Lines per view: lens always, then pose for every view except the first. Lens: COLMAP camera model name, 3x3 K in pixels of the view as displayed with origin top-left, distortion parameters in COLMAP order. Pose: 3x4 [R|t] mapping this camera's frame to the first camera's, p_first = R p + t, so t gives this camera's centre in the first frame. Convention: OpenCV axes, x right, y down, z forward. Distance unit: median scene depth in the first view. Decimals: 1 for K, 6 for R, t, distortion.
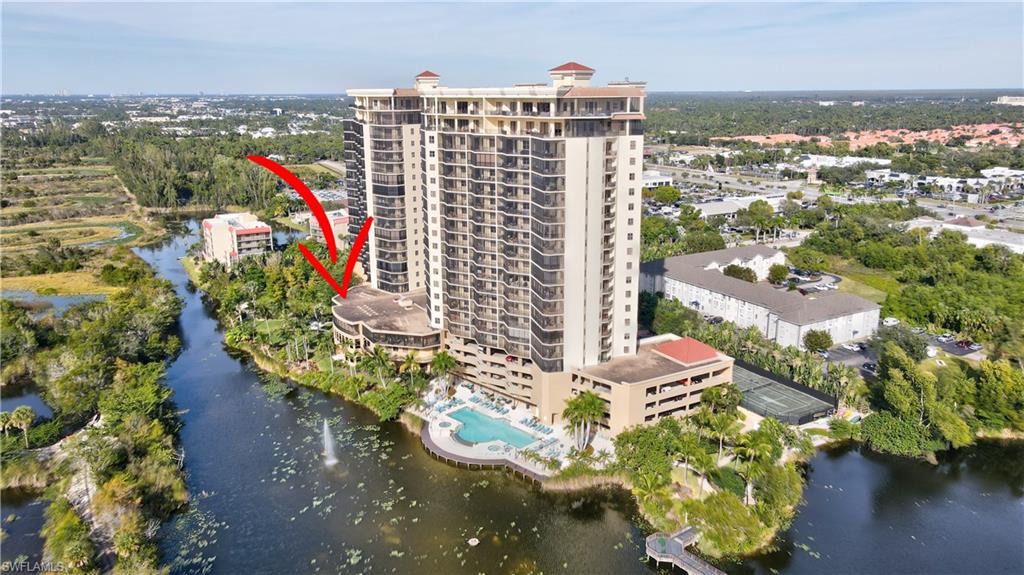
lens RADIAL K [[753.2, 0, 512.0], [0, 753.2, 287.5], [0, 0, 1]] dist [-0.006399, 0.047060]
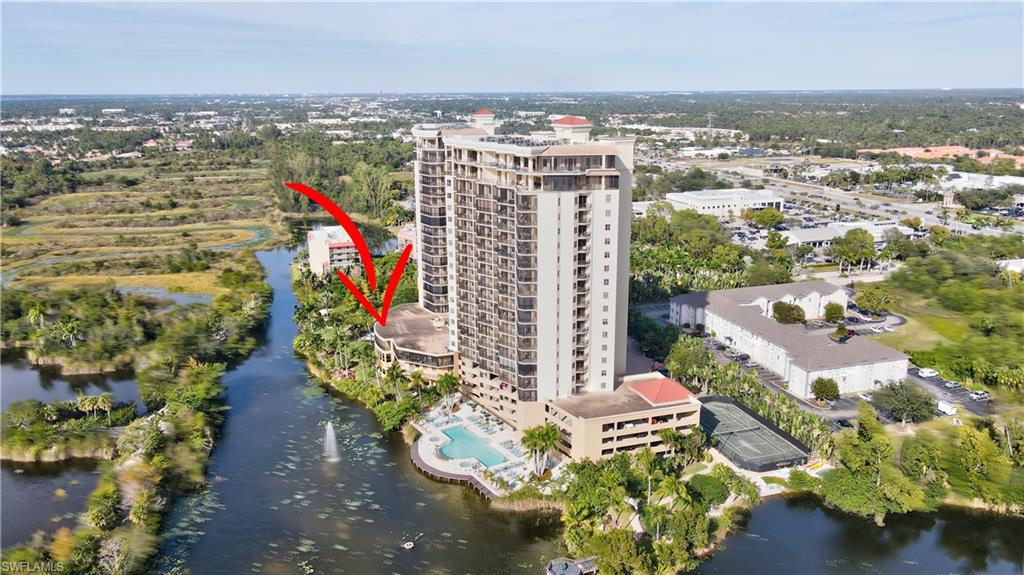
lens RADIAL K [[753.2, 0, 512.0], [0, 753.2, 287.5], [0, 0, 1]] dist [-0.006399, 0.047060]
pose [[0.976946, 0.054444, -0.206429, 0.217457], [-0.053995, 0.998511, 0.007811, -0.053263], [0.206547, 0.003515, 0.978430, -0.073947]]
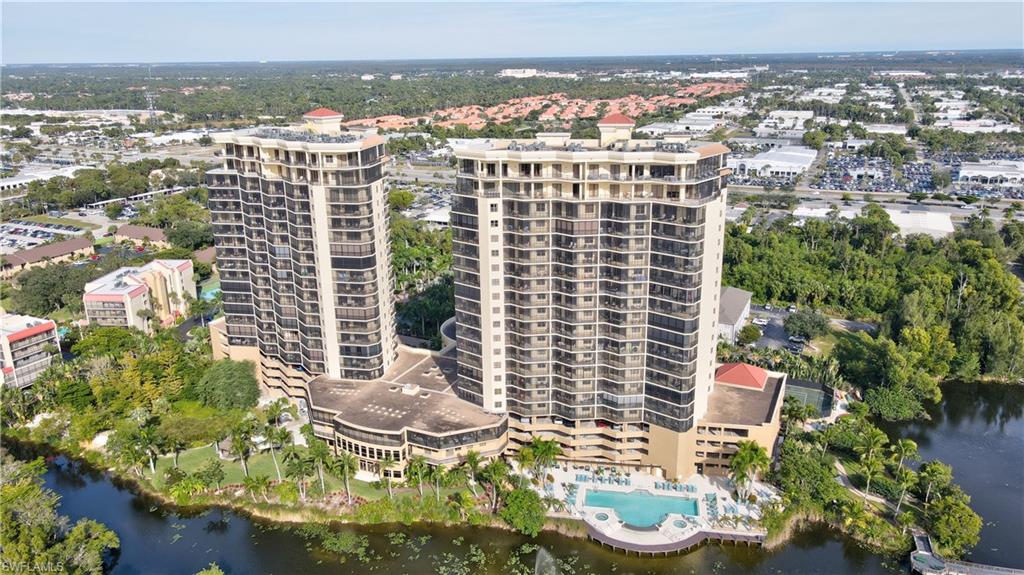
lens RADIAL K [[753.2, 0, 512.0], [0, 753.2, 287.5], [0, 0, 1]] dist [-0.006399, 0.047060]
pose [[0.818861, -0.174740, 0.546747, -0.566126], [0.154029, 0.984493, 0.083955, -0.169729], [-0.552939, 0.015467, 0.833078, 0.249895]]
